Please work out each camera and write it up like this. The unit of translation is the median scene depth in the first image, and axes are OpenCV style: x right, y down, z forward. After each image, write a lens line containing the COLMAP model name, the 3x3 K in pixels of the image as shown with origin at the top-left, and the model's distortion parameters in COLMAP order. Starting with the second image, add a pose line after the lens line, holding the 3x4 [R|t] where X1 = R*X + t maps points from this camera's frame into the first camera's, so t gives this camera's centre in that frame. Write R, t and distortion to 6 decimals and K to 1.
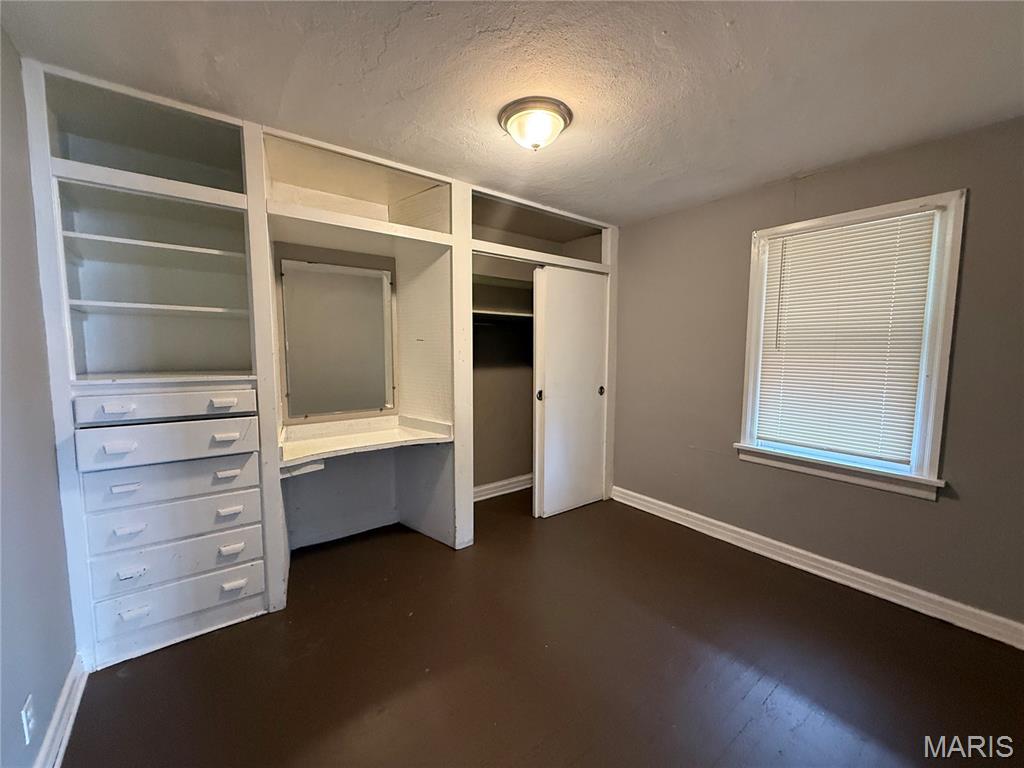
lens RADIAL K [[406.8, 0, 517.6], [0, 406.8, 385.3], [0, 0, 1]] dist [-0.003305, 0.000760]
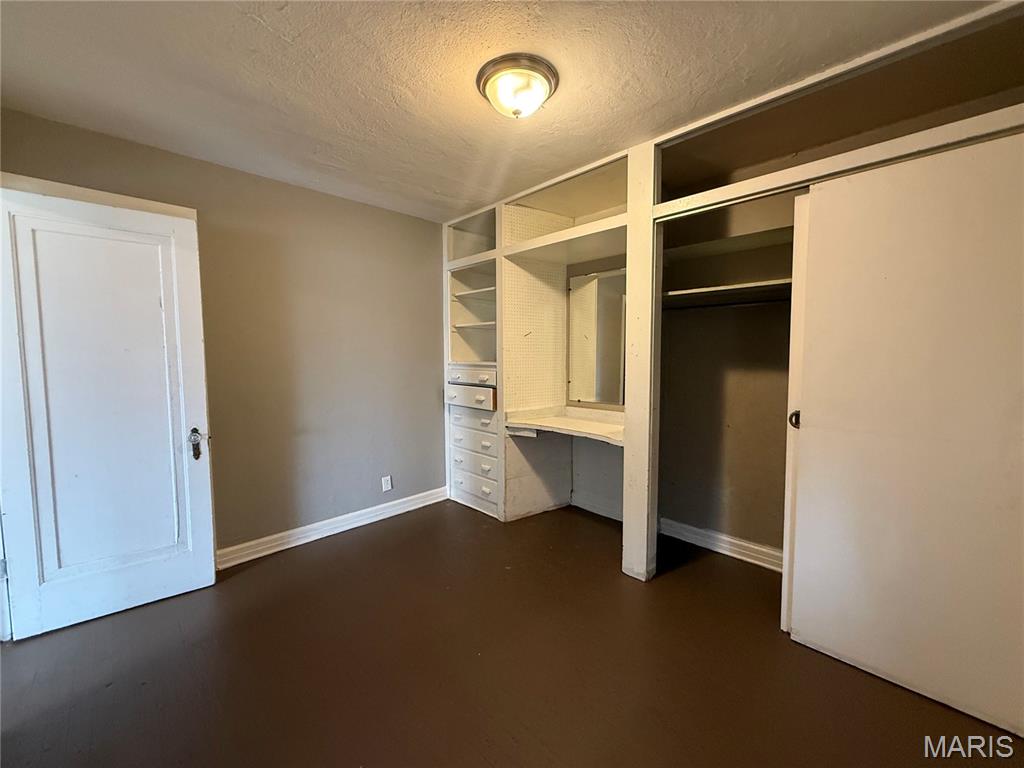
lens RADIAL K [[406.8, 0, 508.5], [0, 406.8, 383.3], [0, 0, 1]] dist [-0.003305, 0.000760]
pose [[0.115167, 0.067497, -0.991050, 0.872064], [-0.084616, 0.994729, 0.057915, -0.037966], [0.989736, 0.077189, 0.120272, 0.821066]]
